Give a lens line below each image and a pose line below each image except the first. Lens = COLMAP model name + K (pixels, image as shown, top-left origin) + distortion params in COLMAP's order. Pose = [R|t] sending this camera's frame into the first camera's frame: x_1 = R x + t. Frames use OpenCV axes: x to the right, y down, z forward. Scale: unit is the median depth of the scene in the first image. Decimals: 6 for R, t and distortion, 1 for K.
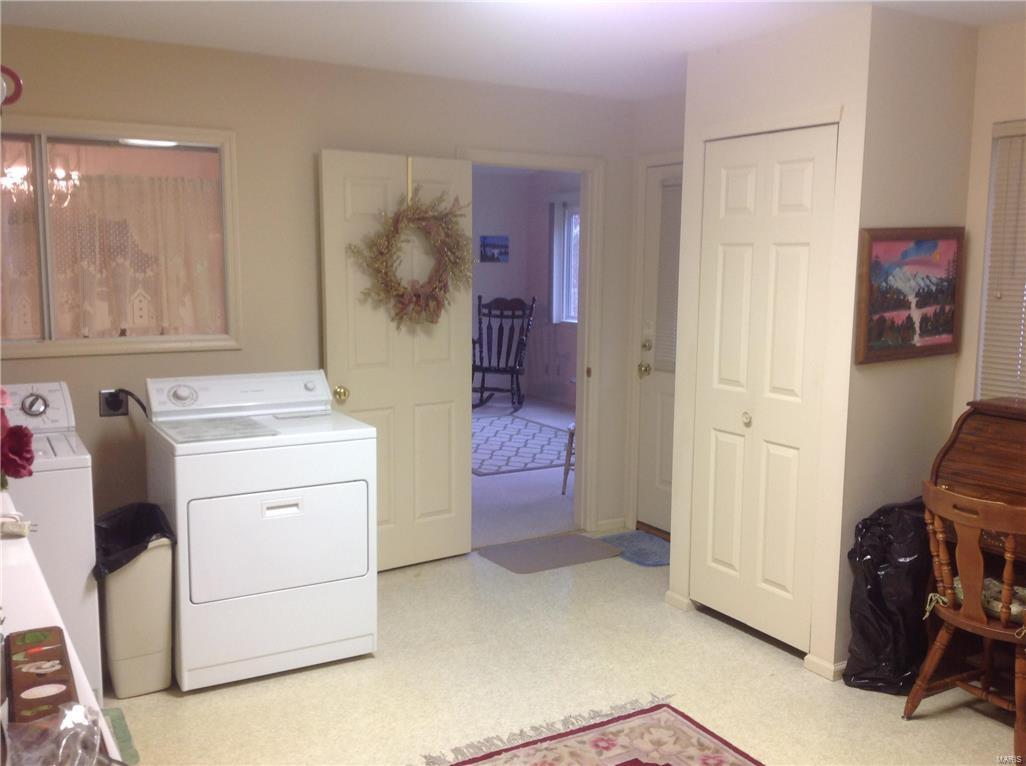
lens RADIAL K [[984.5, 0, 513.0], [0, 984.5, 383.0], [0, 0, 1]] dist [0.183546, -0.353315]
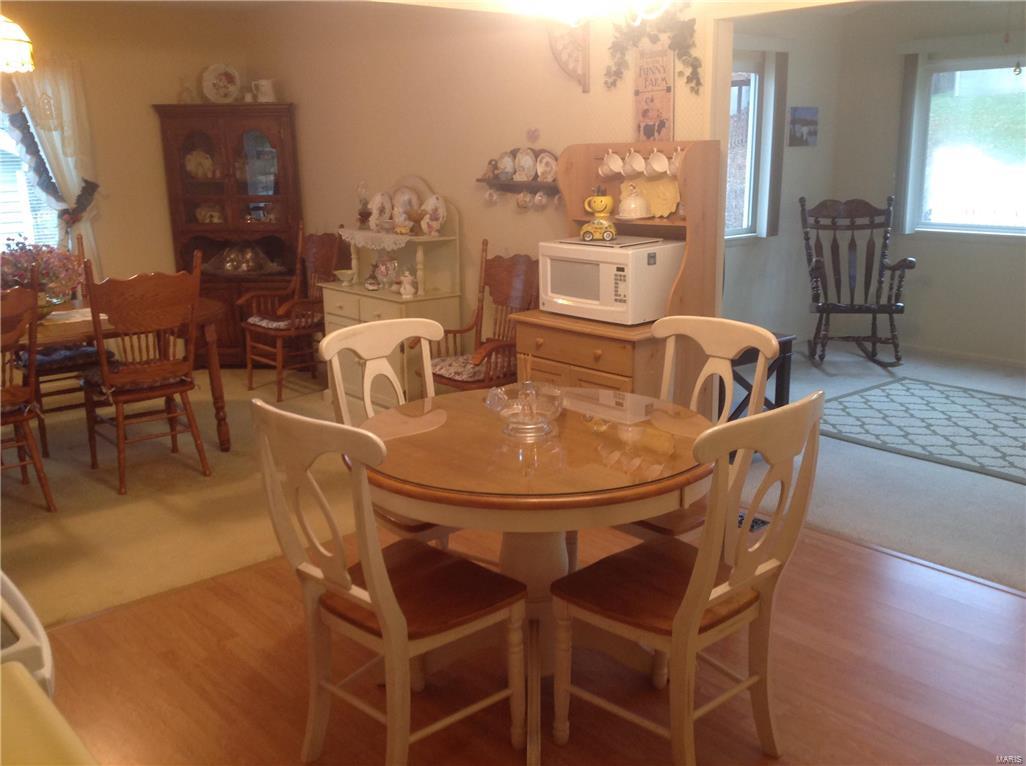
lens RADIAL K [[984.5, 0, 513.0], [0, 984.5, 383.0], [0, 0, 1]] dist [0.183546, -0.353315]
pose [[0.986008, -0.062492, 0.154542, -0.341882], [0.046919, 0.993632, 0.102443, -0.042330], [-0.159959, -0.093759, 0.982661, 0.351013]]
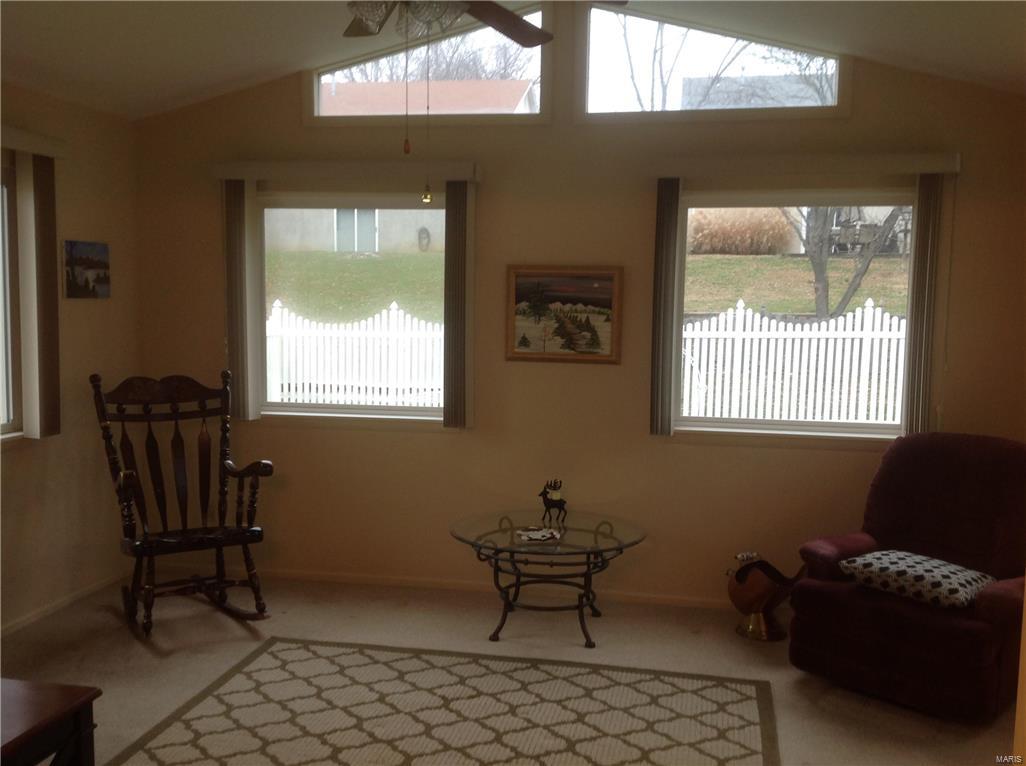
lens RADIAL K [[978.6, 0, 547.4], [0, 978.6, 382.4], [0, 0, 1]] dist [0.151357, -0.370251]
pose [[0.651588, -0.068413, 0.755482, -0.236606], [0.093205, 0.995599, 0.009769, -0.070950], [-0.752825, 0.064049, 0.655097, 0.561558]]
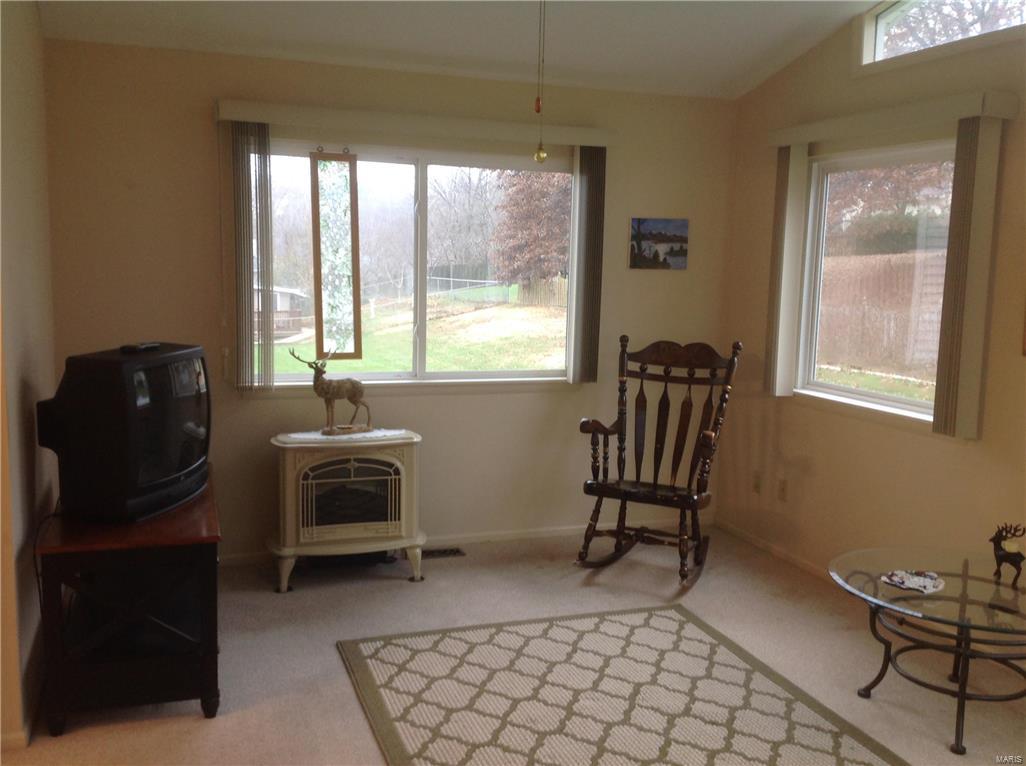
lens RADIAL K [[984.5, 0, 513.0], [0, 984.5, 383.0], [0, 0, 1]] dist [0.183546, -0.353315]
pose [[0.982113, 0.037076, -0.184606, 0.004404], [-0.038749, 0.999234, -0.005459, -0.059755], [0.184263, 0.012515, 0.982797, 0.498277]]
